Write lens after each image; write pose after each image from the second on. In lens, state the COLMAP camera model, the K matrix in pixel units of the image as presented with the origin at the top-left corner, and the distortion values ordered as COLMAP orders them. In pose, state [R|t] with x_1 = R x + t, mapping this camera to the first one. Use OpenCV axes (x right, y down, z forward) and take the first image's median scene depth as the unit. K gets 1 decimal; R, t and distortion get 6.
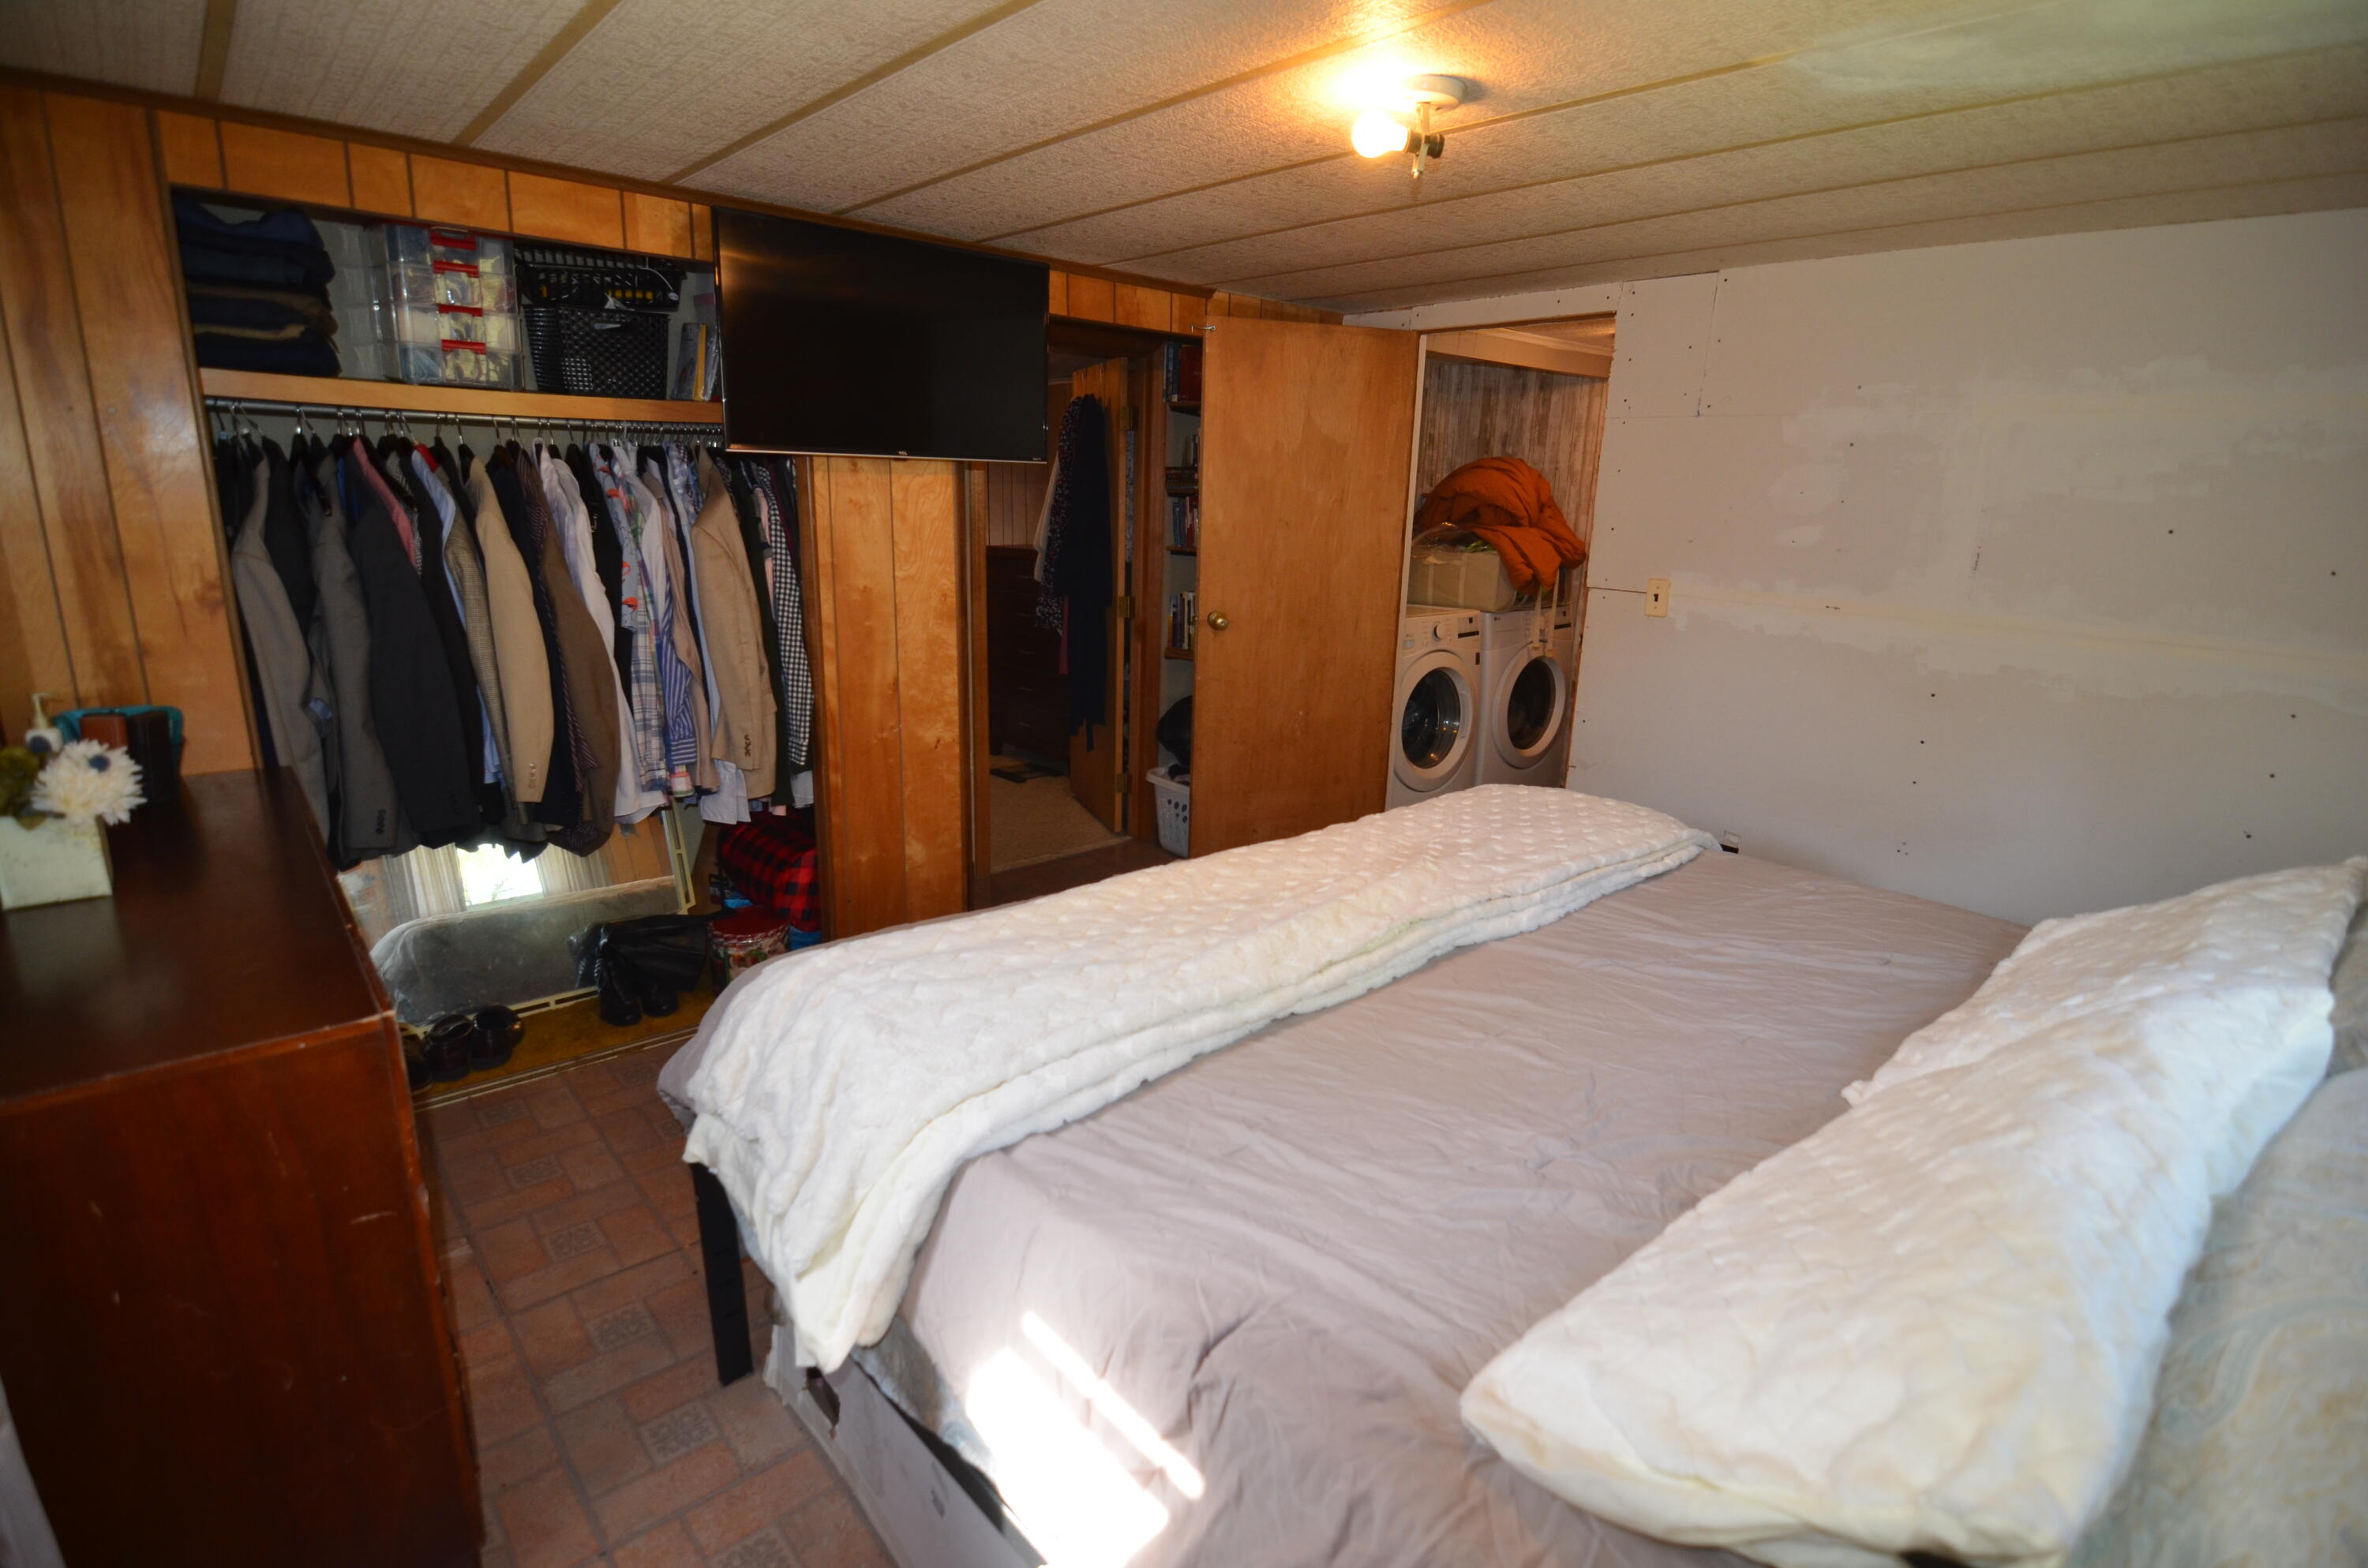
lens RADIAL K [[1130.2, 0, 1189.1], [0, 1130.2, 785.6], [0, 0, 1]] dist [-0.011607, -0.005367]
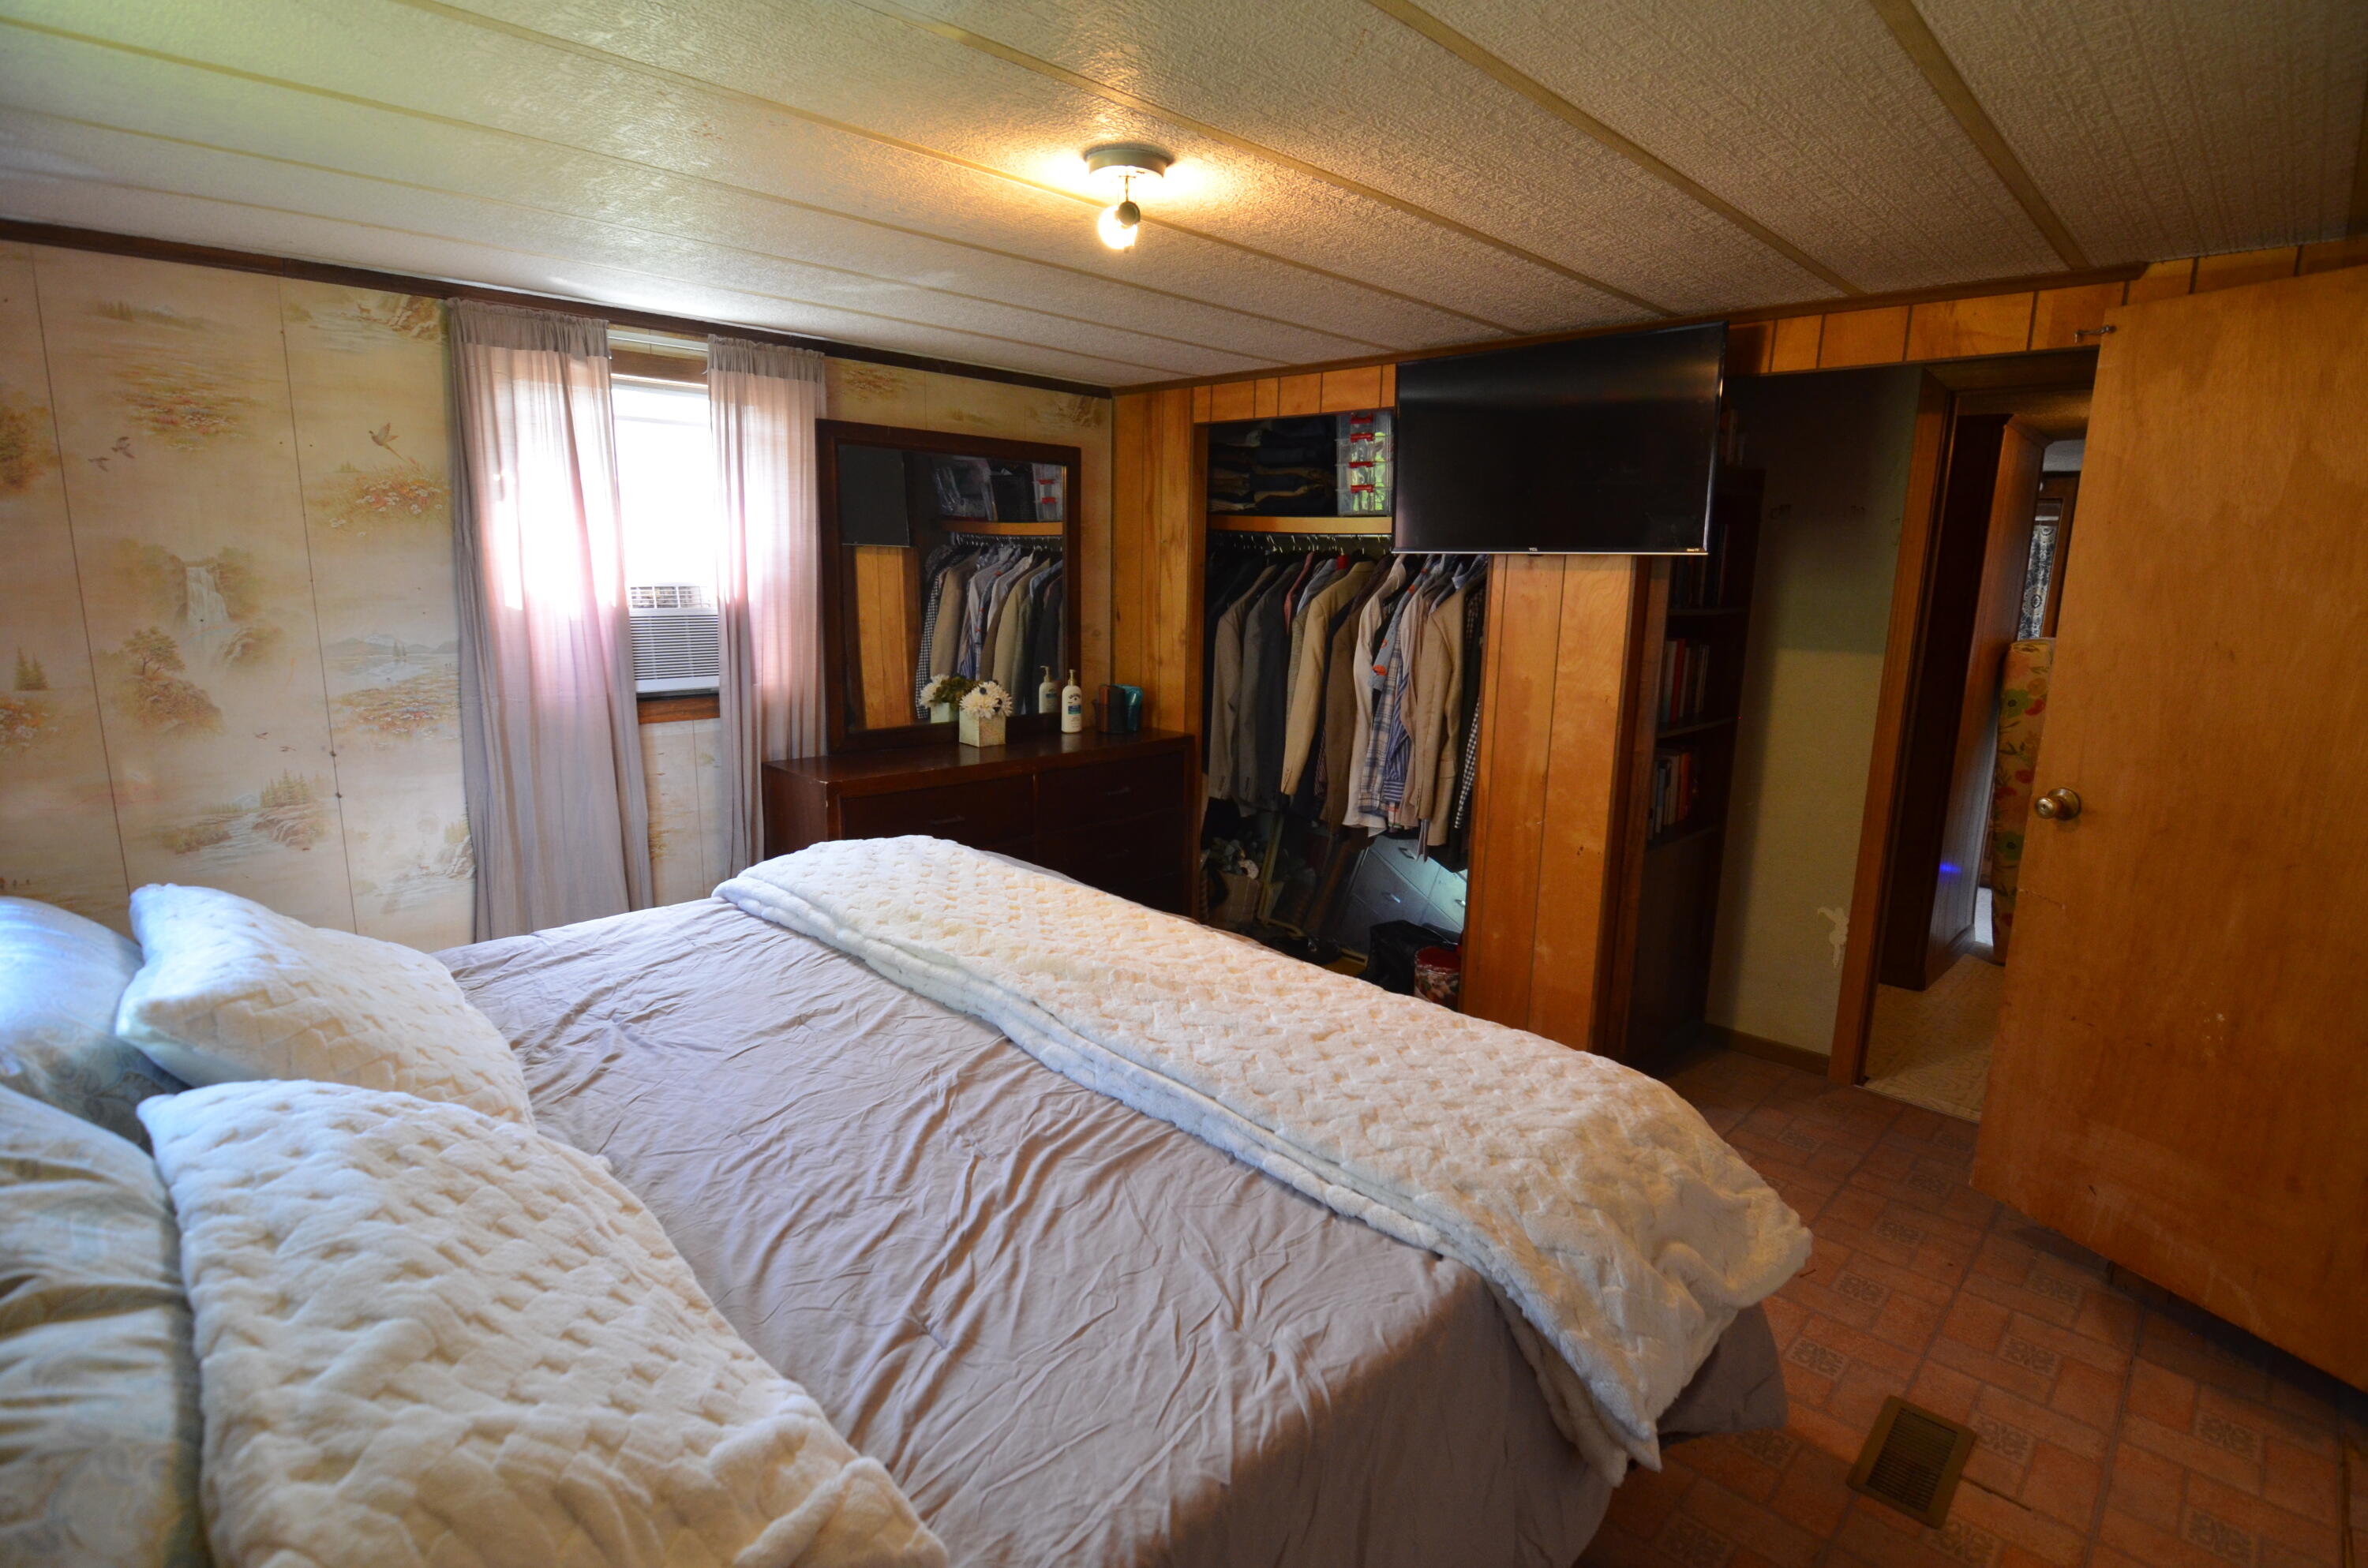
lens RADIAL K [[1130.2, 0, 1186.5], [0, 1130.2, 774.0], [0, 0, 1]] dist [-0.011607, -0.005367]
pose [[0.065187, 0.155633, -0.985662, 0.746853], [-0.268439, 0.954086, 0.132894, -0.150562], [0.961088, 0.255927, 0.103972, 0.636149]]
